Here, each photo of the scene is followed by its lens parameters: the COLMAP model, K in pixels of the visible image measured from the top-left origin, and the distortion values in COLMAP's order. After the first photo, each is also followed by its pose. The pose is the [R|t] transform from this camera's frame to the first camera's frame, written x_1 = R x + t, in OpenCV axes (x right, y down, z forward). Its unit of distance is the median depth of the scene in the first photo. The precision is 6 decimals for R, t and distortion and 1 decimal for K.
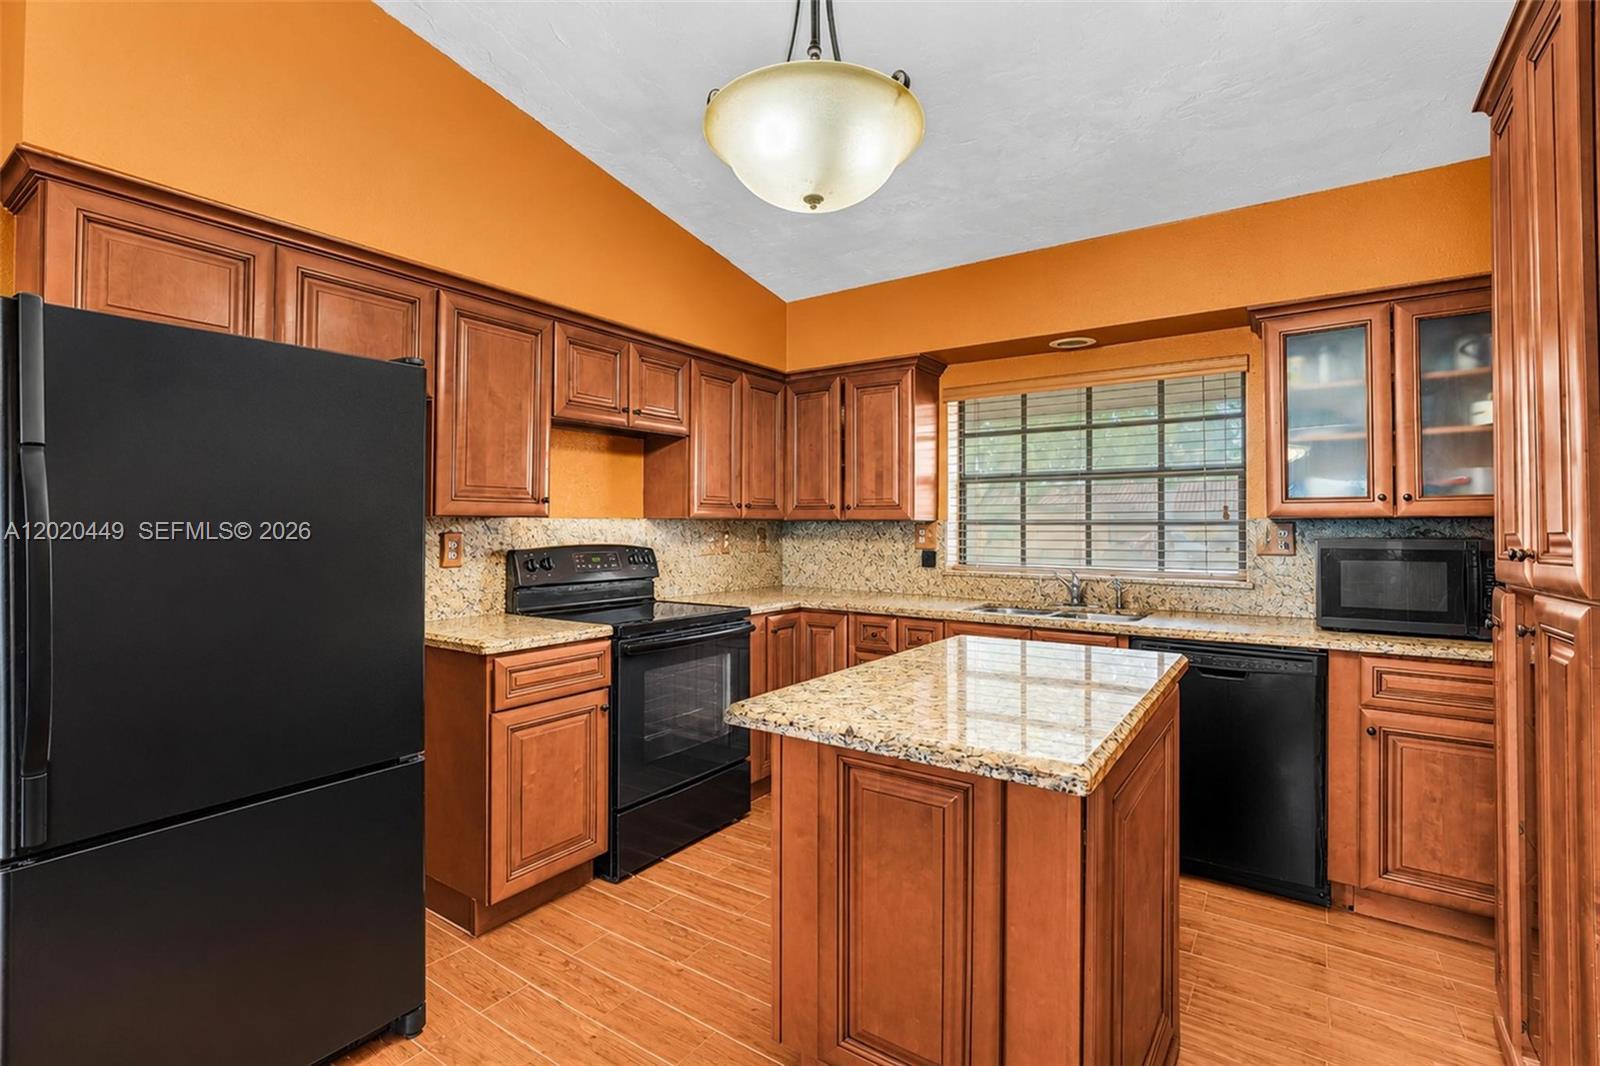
lens RADIAL K [[736.6, 0, 785.8], [0, 736.6, 513.0], [0, 0, 1]] dist [-0.002762, -0.000512]
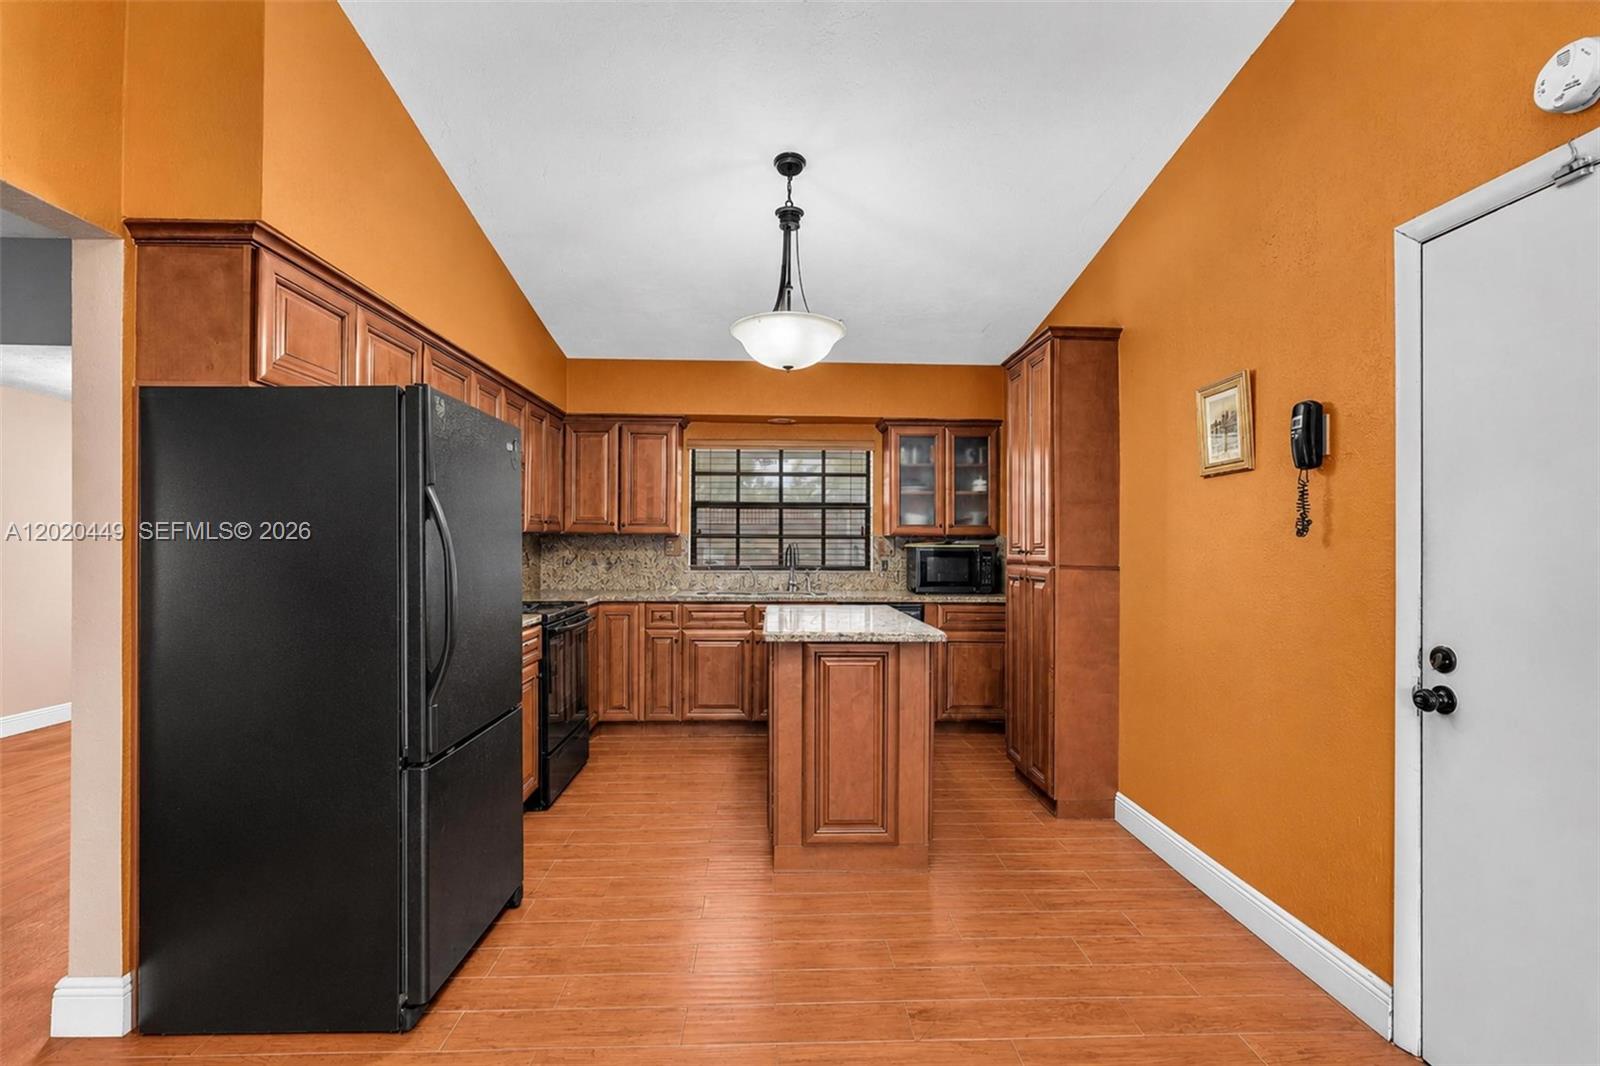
lens RADIAL K [[802.5, 0, 774.2], [0, 802.5, 541.9], [0, 0, 1]] dist [0.053280, 0.000560]
pose [[0.787992, 0.000026, 0.615686, -0.640620], [-0.014587, 0.999720, 0.018626, -0.008151], [-0.615513, -0.023658, 0.787771, -0.314991]]
